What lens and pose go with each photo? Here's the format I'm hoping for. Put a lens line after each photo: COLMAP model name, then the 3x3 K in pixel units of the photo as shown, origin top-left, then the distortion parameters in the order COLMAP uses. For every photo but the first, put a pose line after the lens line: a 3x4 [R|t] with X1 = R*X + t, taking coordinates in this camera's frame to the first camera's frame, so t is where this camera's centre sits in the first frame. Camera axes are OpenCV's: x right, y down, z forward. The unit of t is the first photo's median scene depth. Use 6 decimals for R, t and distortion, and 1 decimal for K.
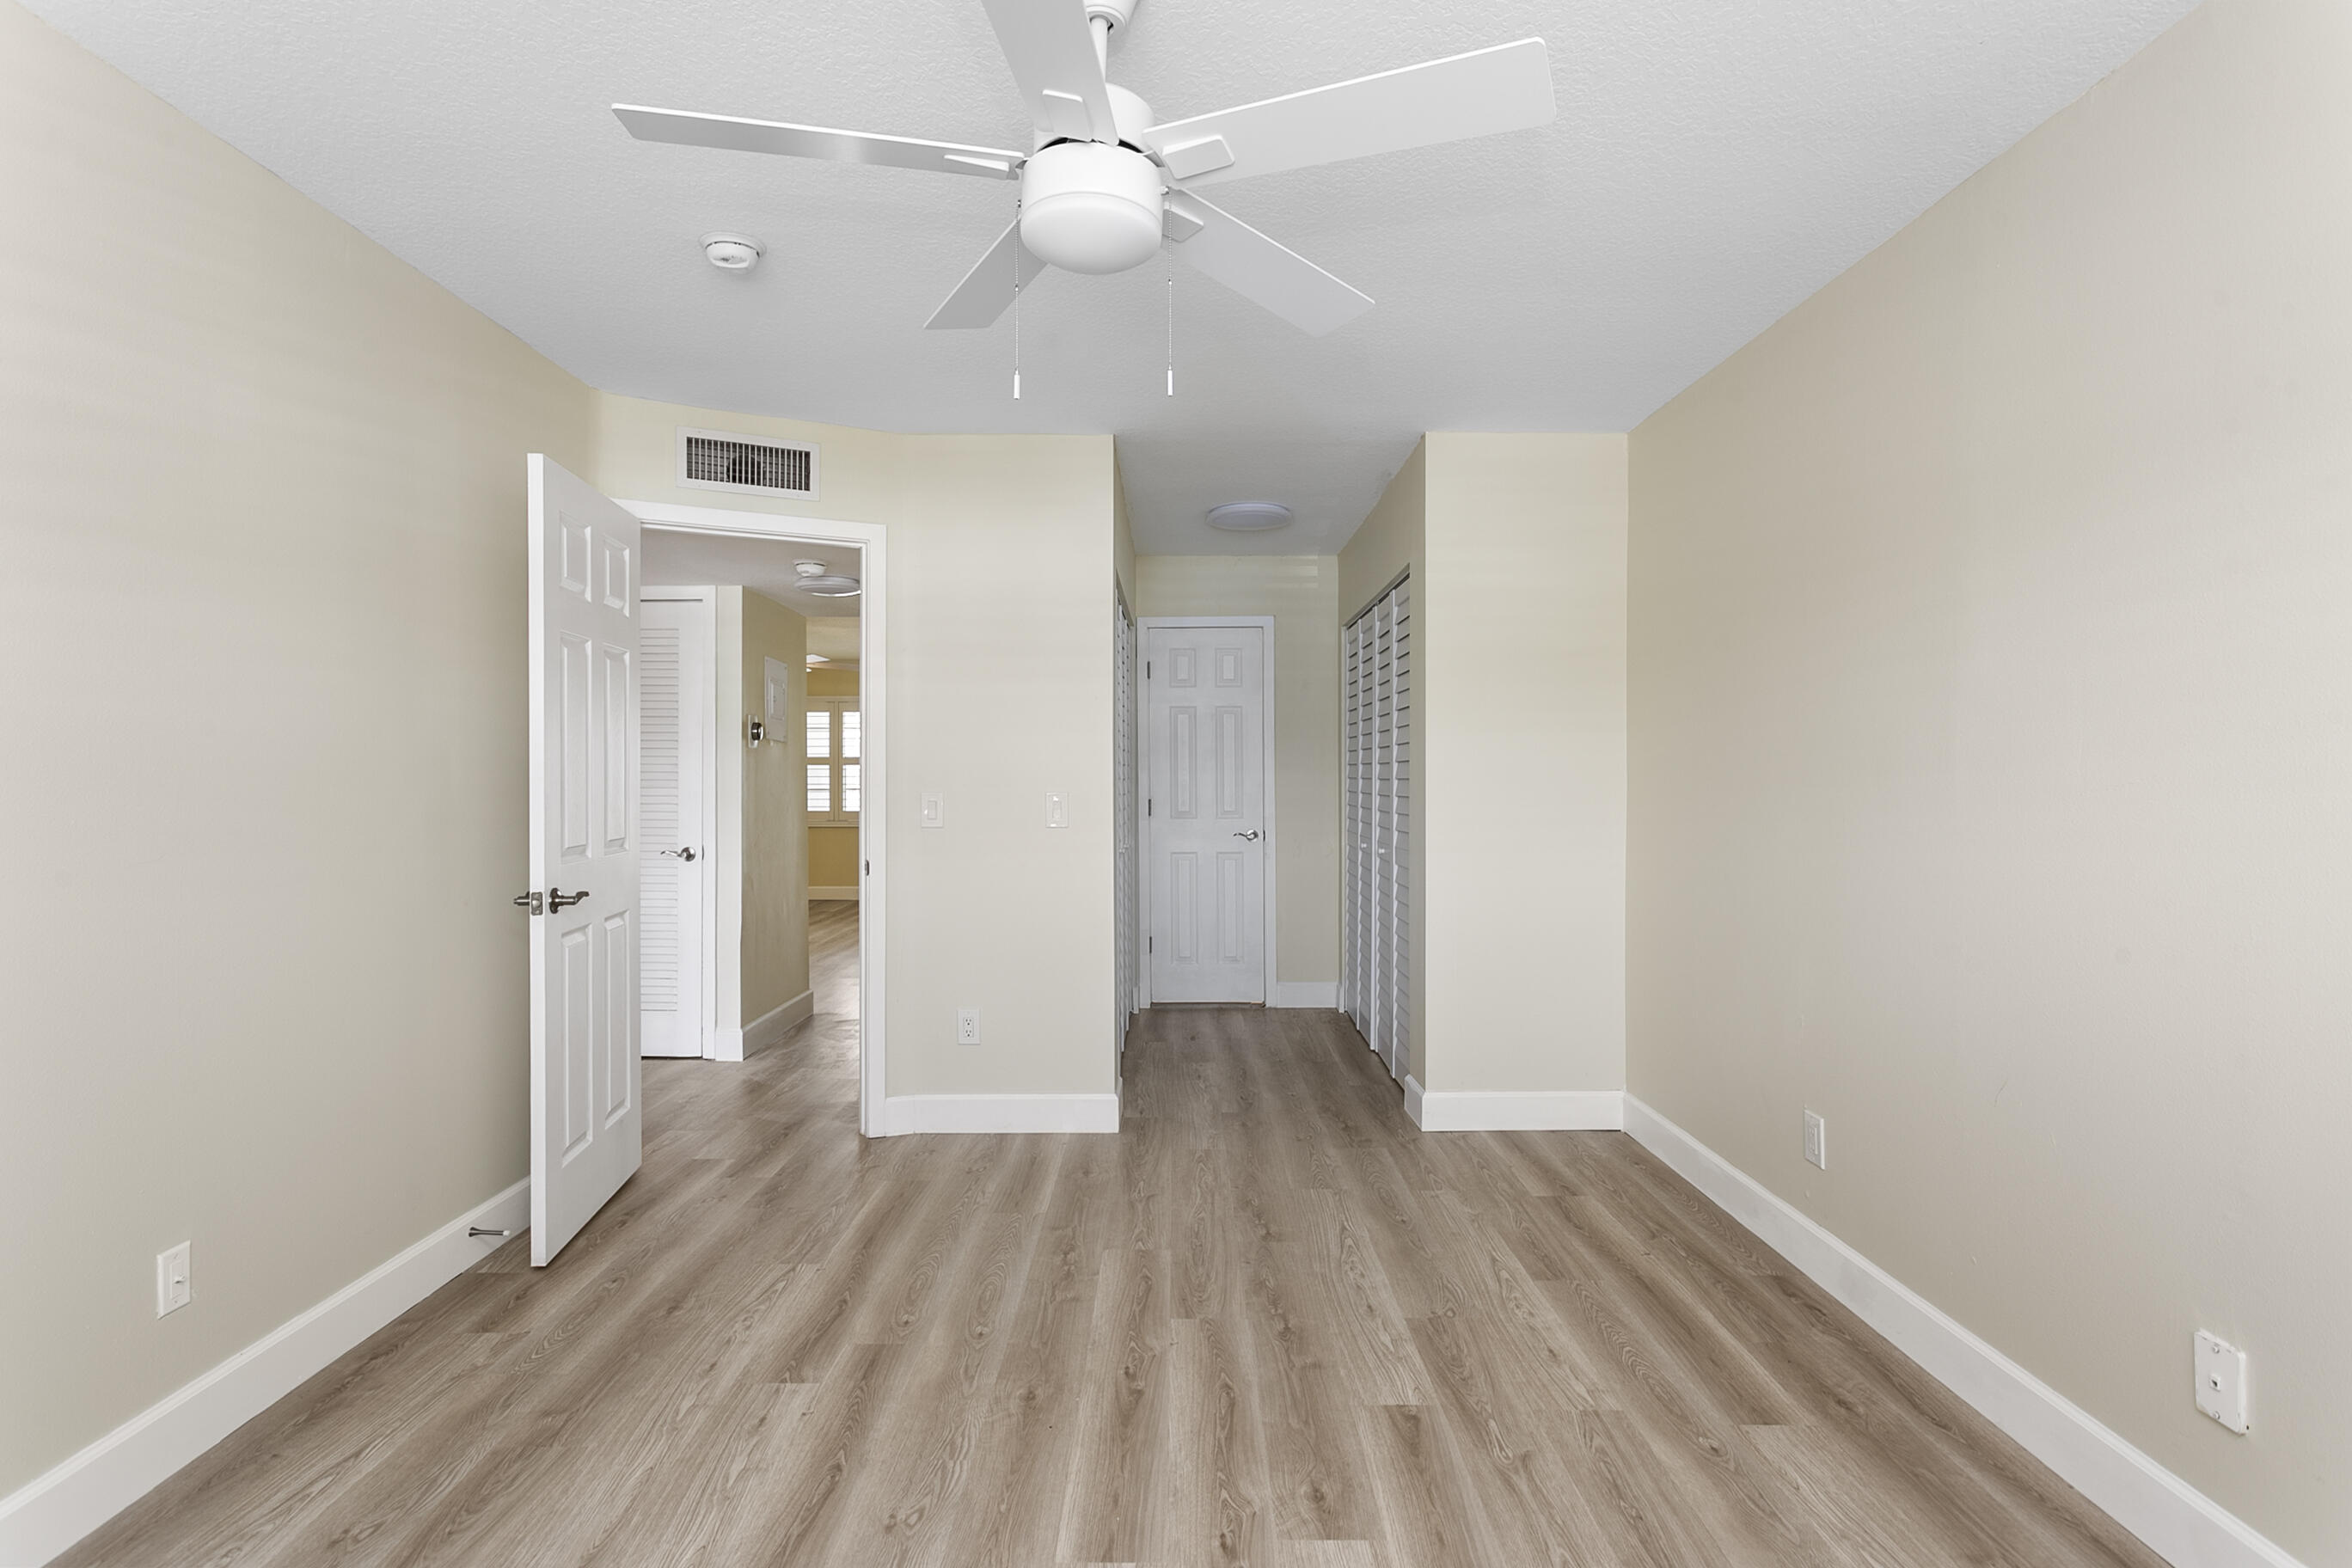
lens RADIAL K [[1189.9, 0, 1169.0], [0, 1189.9, 778.7], [0, 0, 1]] dist [-0.020757, 0.013894]
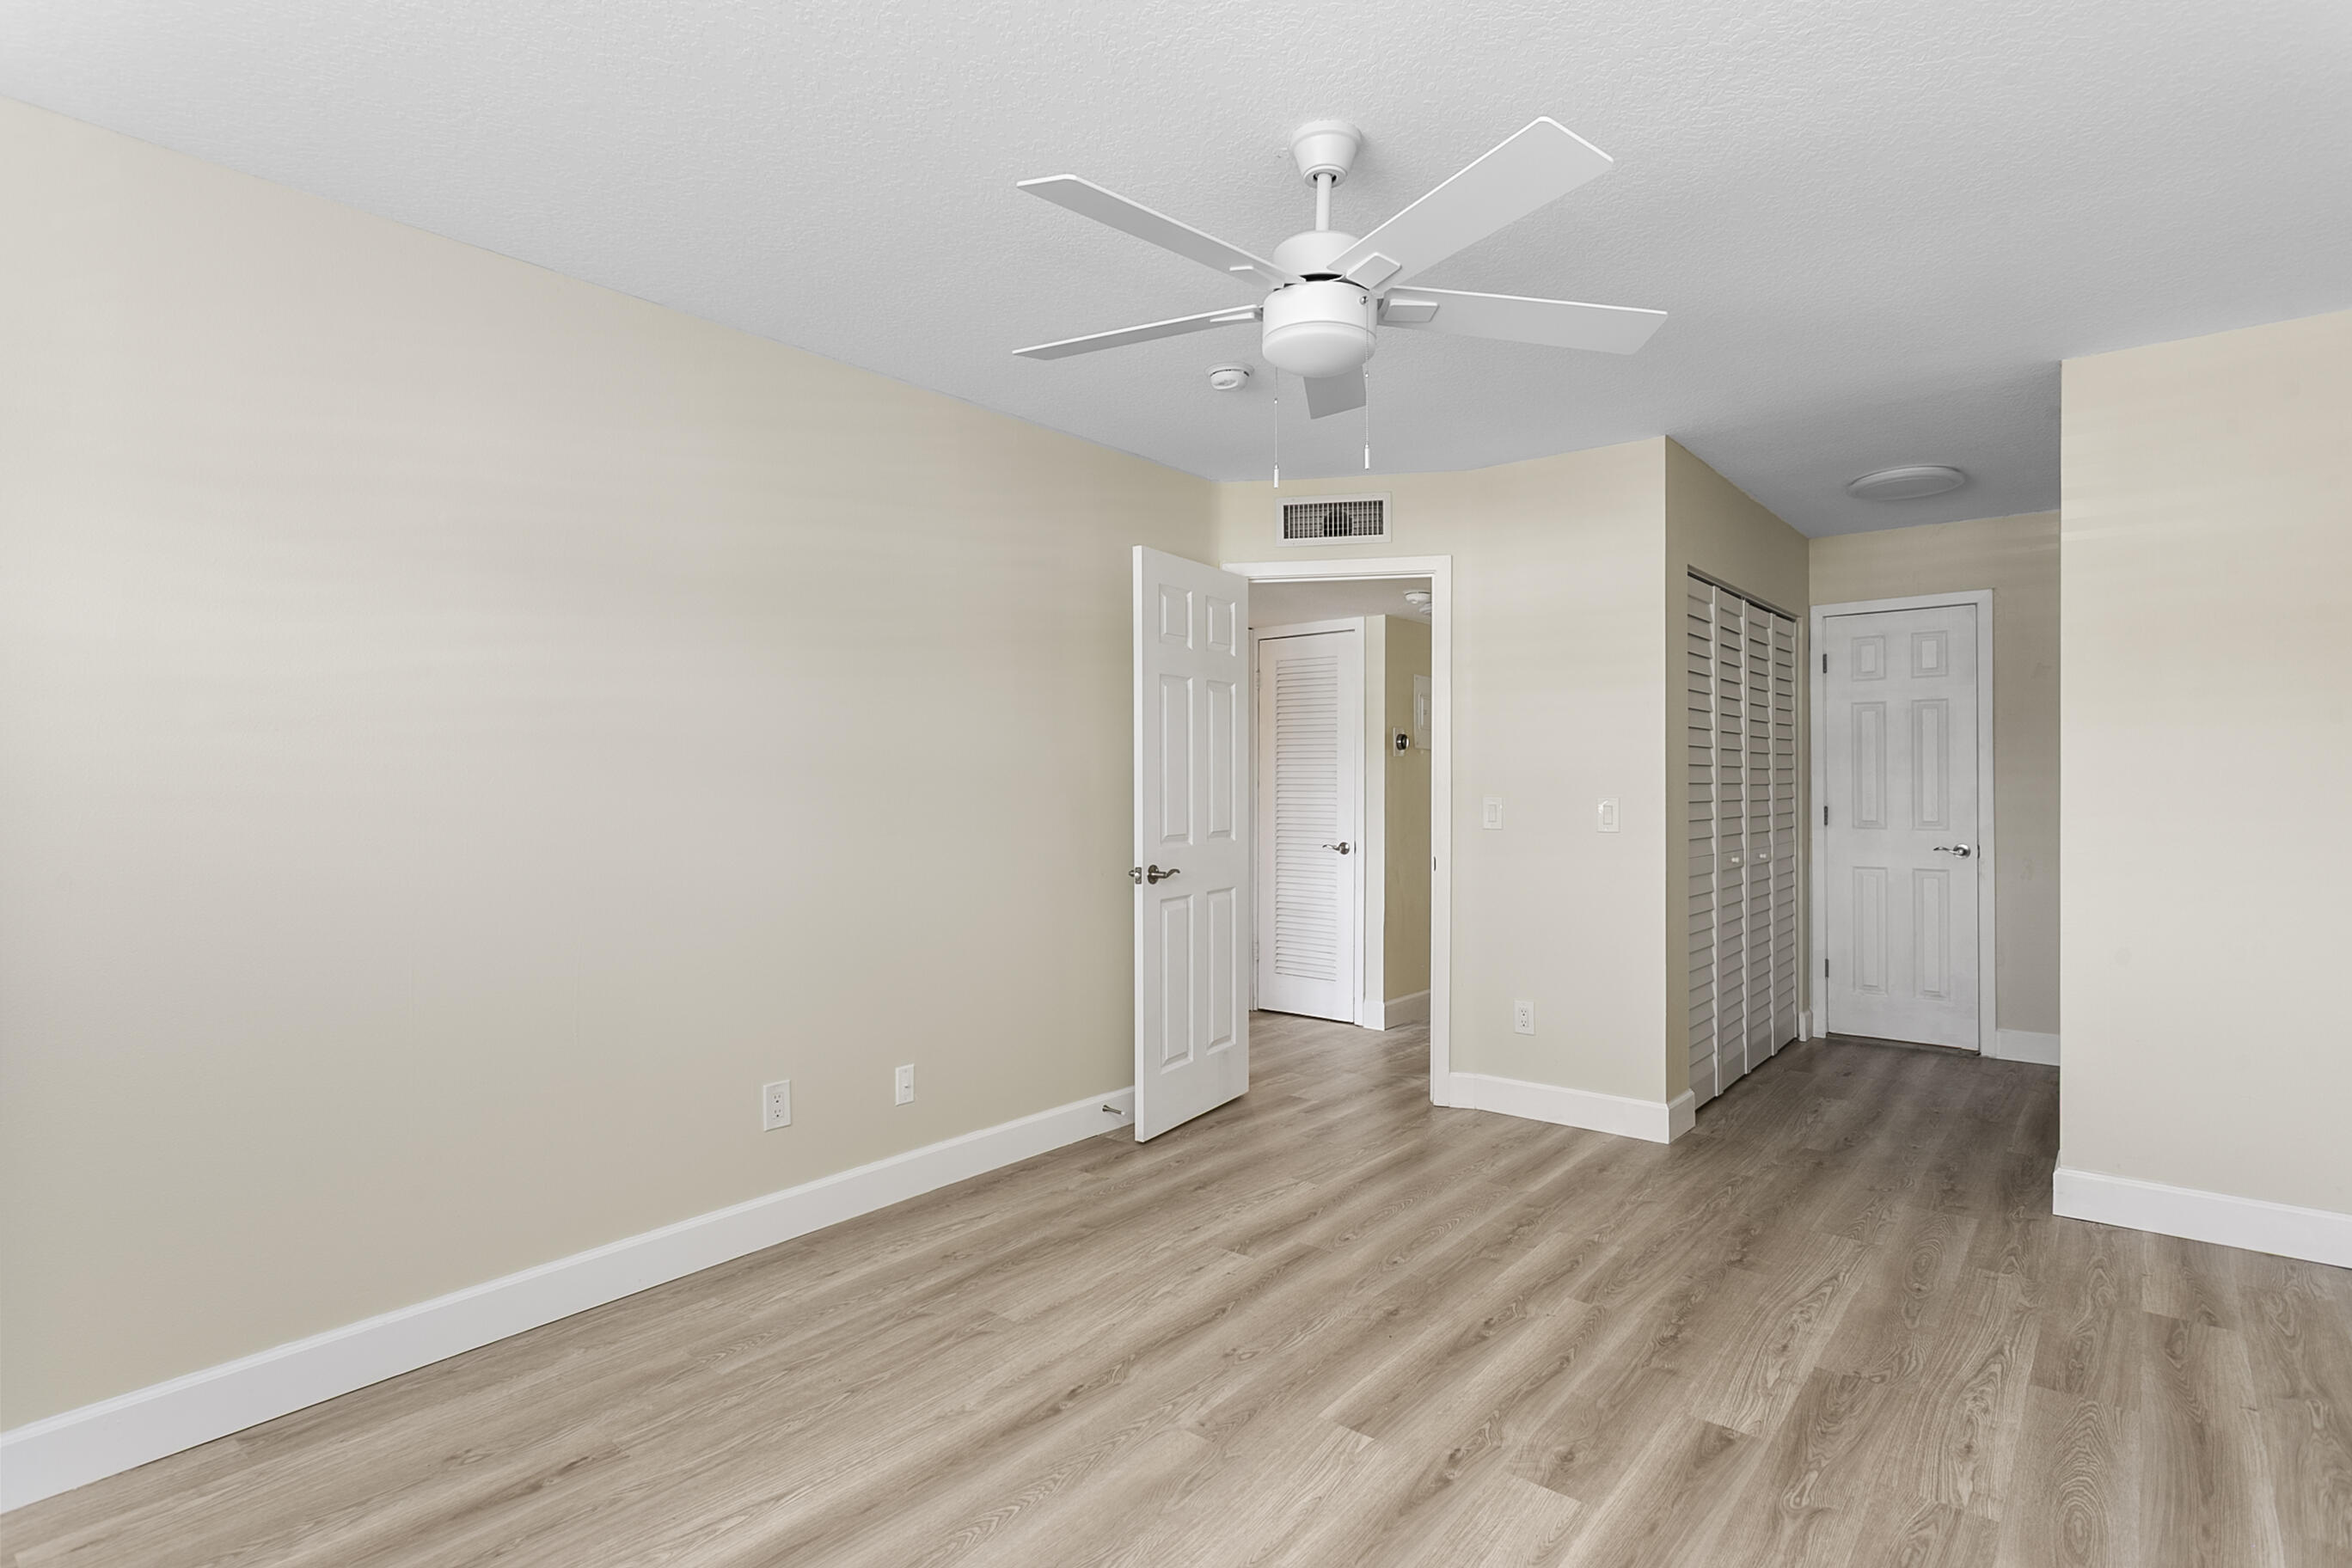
lens RADIAL K [[1199.3, 0, 1147.9], [0, 1199.3, 785.4], [0, 0, 1]] dist [-0.009197, 0.002027]
pose [[0.760467, 0.001639, -0.649375, 0.368712], [0.000059, 0.999997, 0.002593, -0.002117], [0.649377, -0.002010, 0.760464, -0.044936]]
